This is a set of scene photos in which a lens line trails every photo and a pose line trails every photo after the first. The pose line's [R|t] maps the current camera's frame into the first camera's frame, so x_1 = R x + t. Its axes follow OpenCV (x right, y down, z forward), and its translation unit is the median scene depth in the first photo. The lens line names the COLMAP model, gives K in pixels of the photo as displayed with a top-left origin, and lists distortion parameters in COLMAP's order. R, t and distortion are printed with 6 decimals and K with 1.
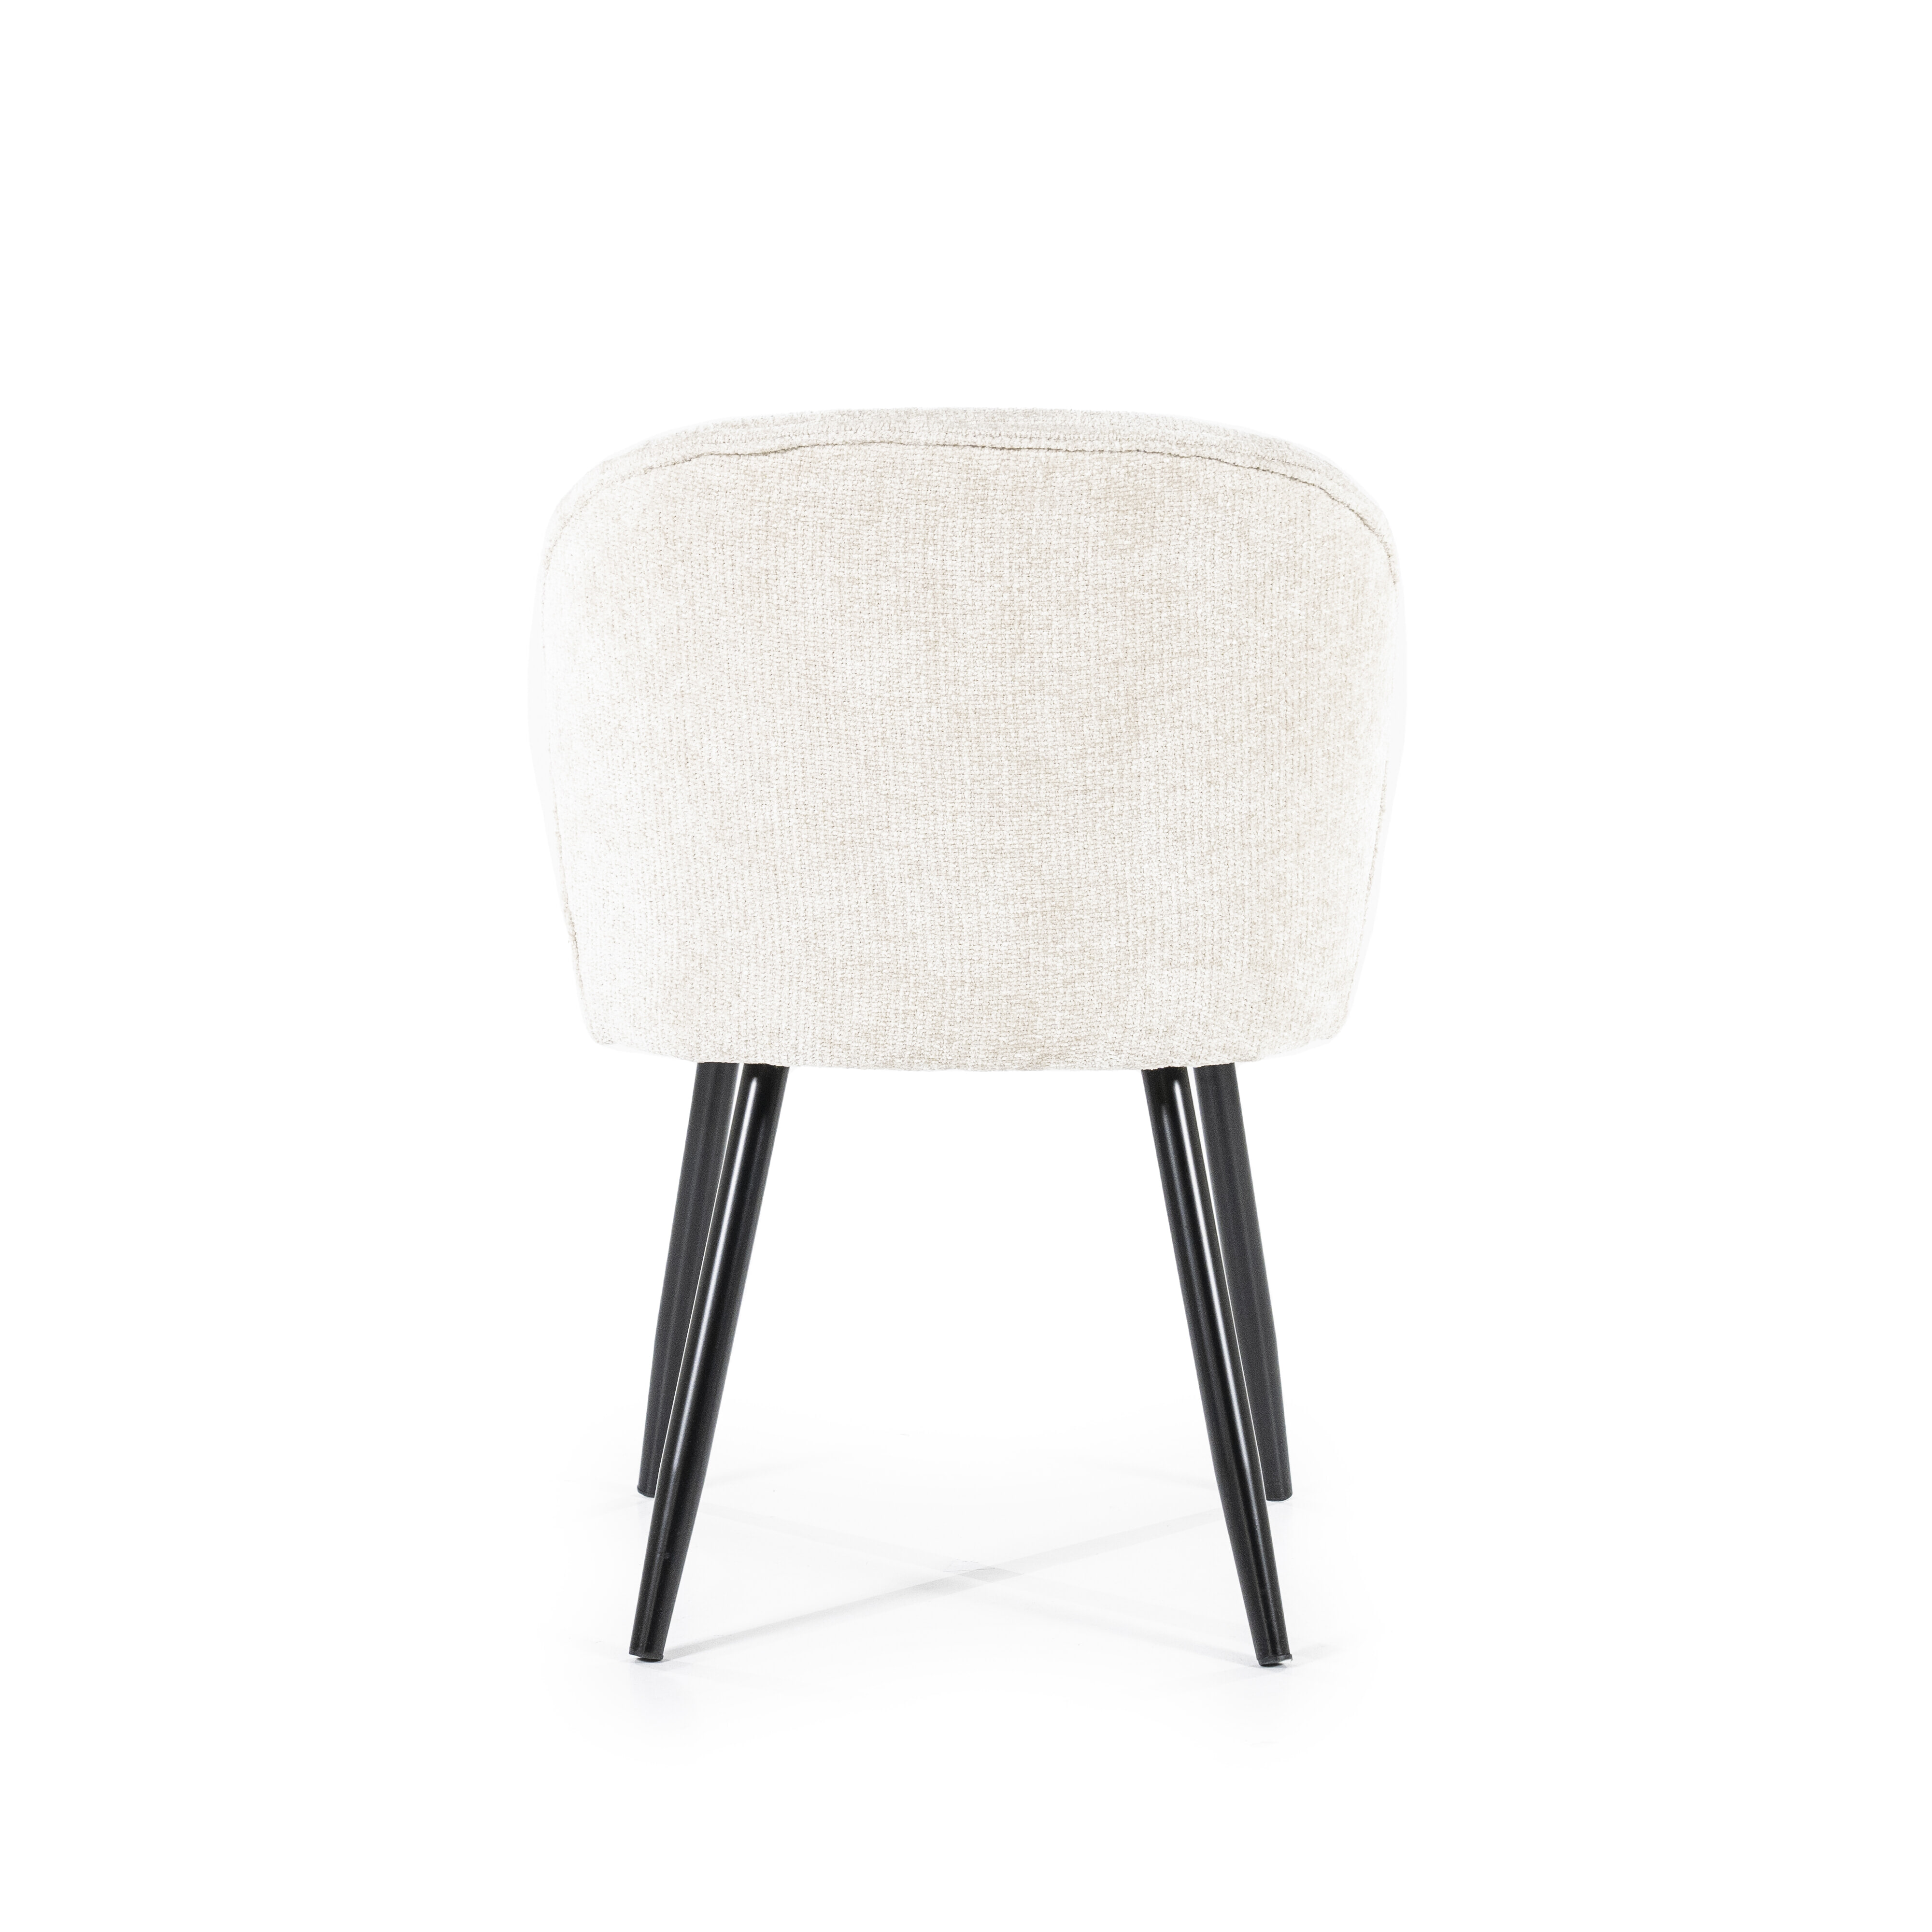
lens RADIAL K [[5220.5, 0, 967.3], [0, 5220.5, 966.5], [0, 0, 1]] dist [-0.002728, 0.000000]
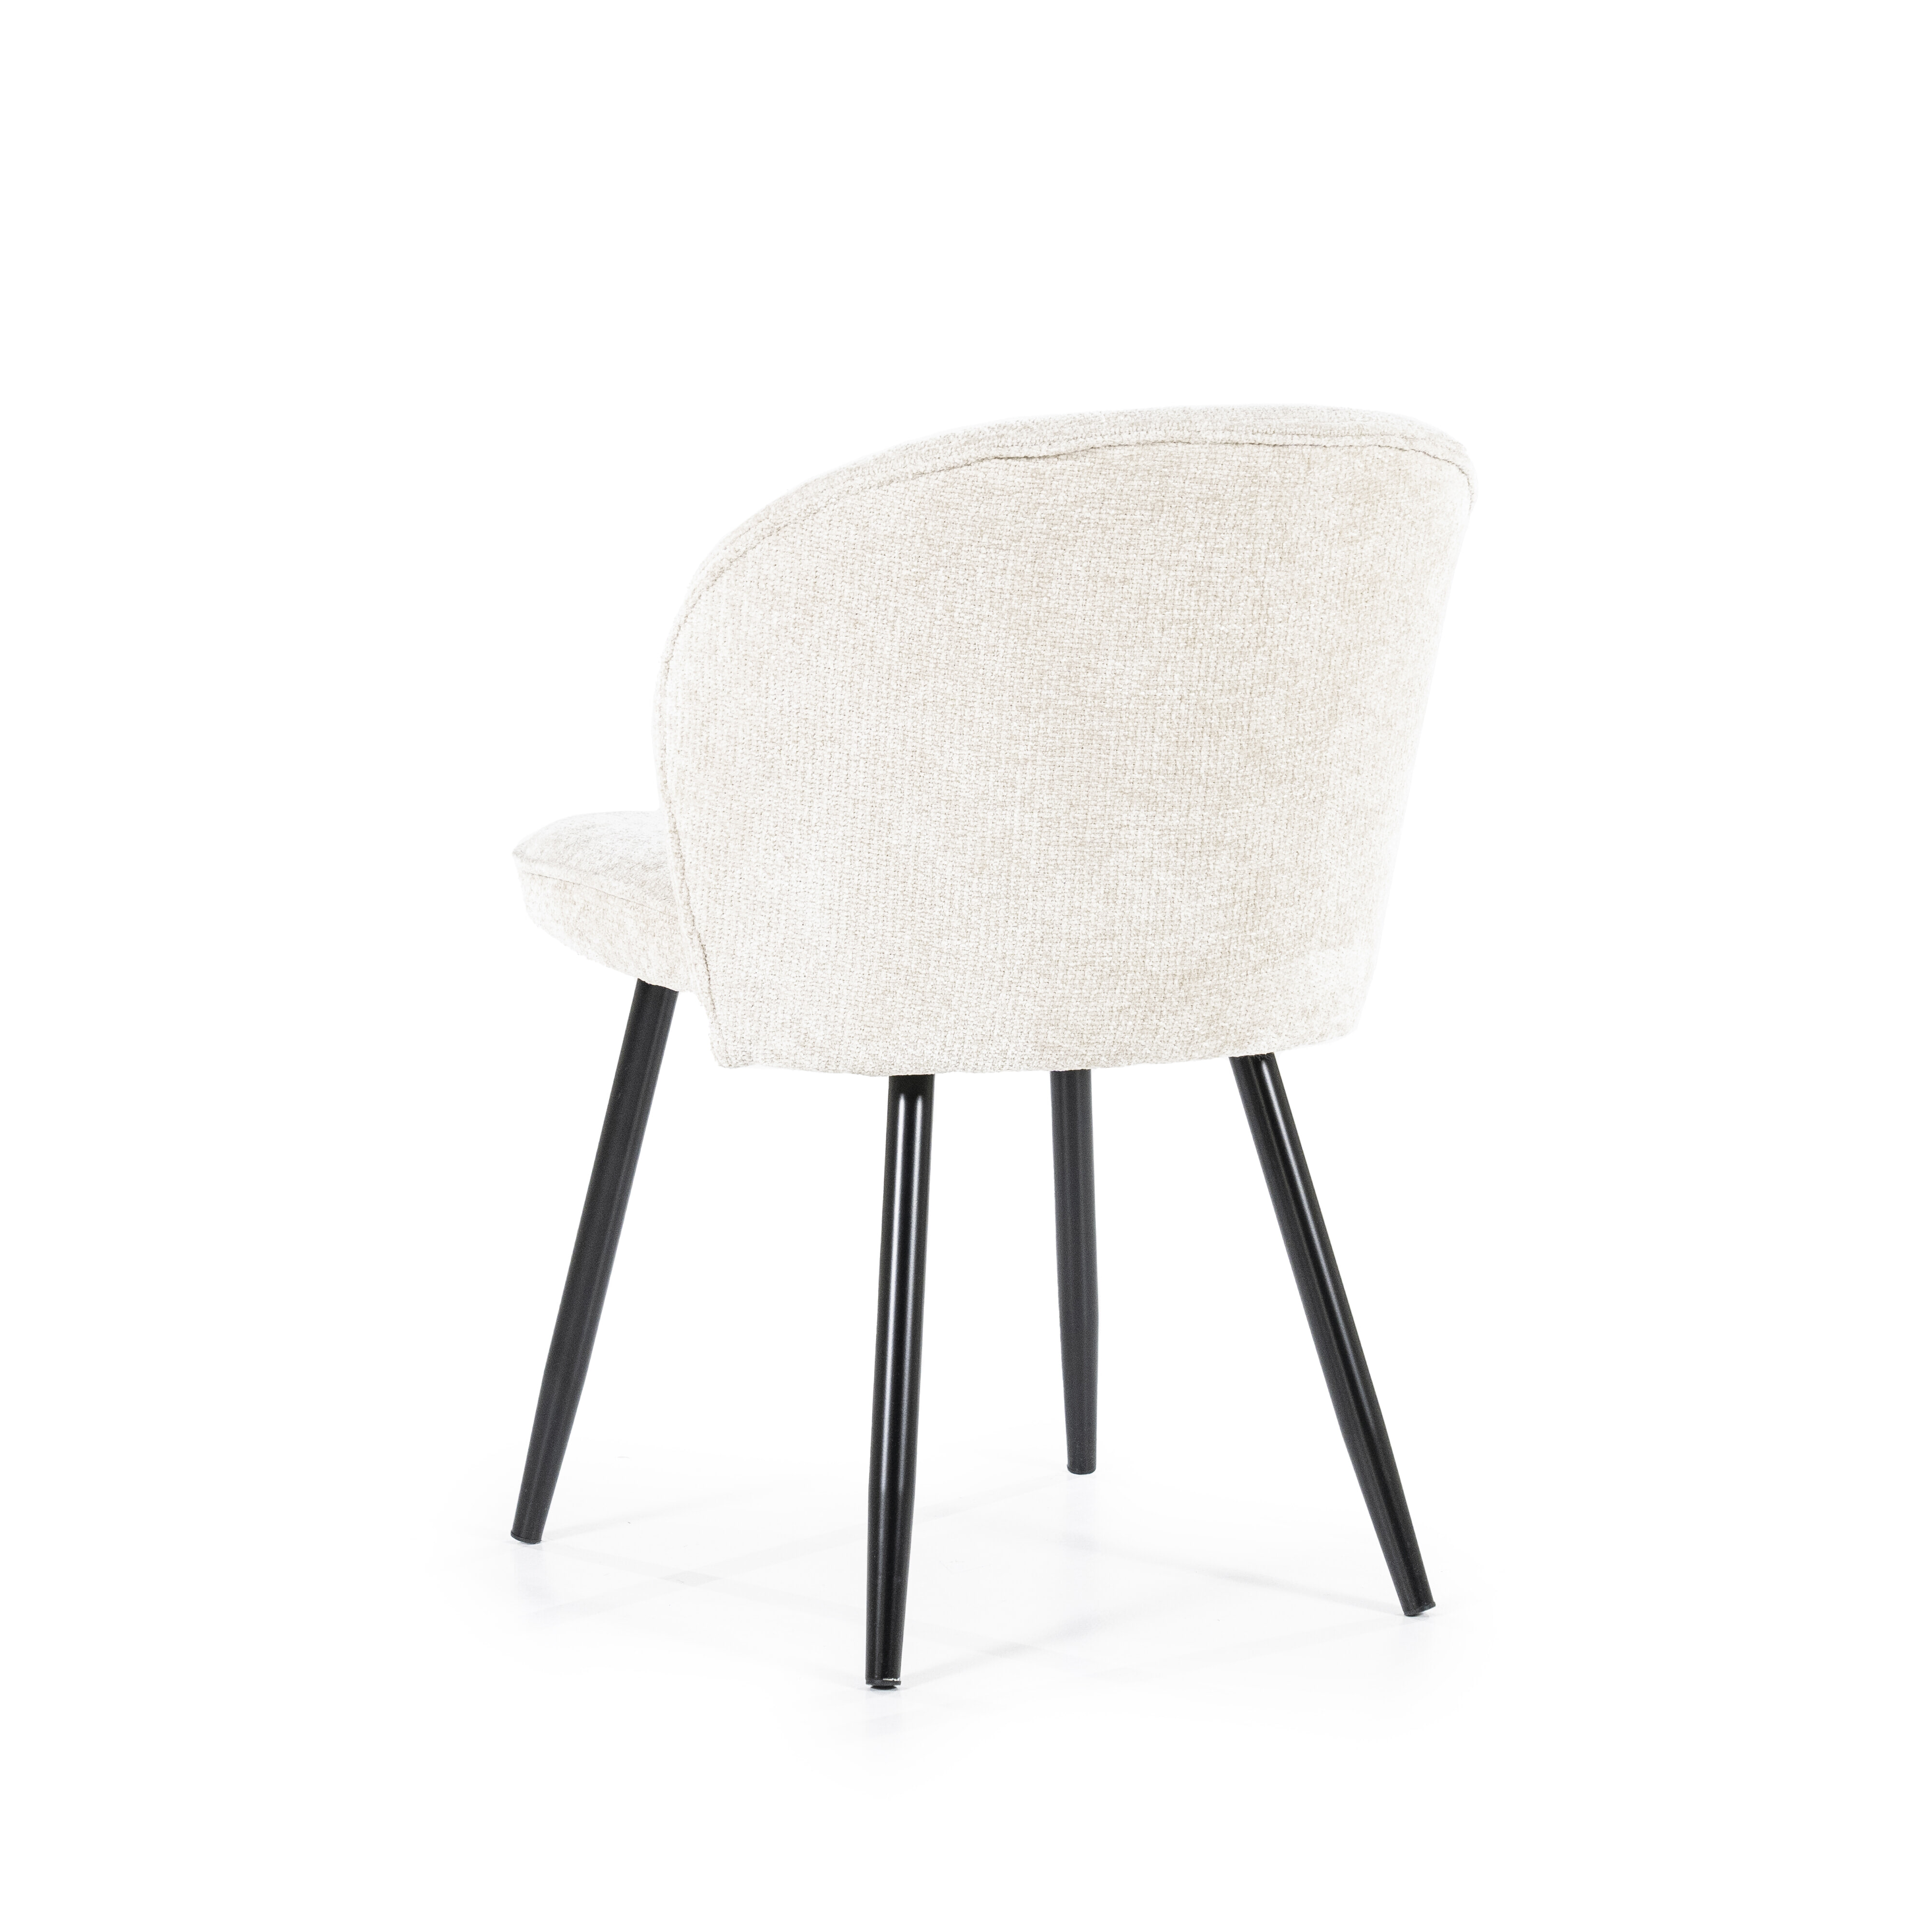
lens RADIAL K [[5220.5, 0, 966.2], [0, 5220.5, 966.6], [0, 0, 1]] dist [-0.002728, 0.000000]
pose [[0.892042, -0.066131, 0.447087, -0.496272], [0.065862, 0.997698, 0.016164, -0.018012], [-0.447127, 0.015027, 0.894344, 0.117049]]
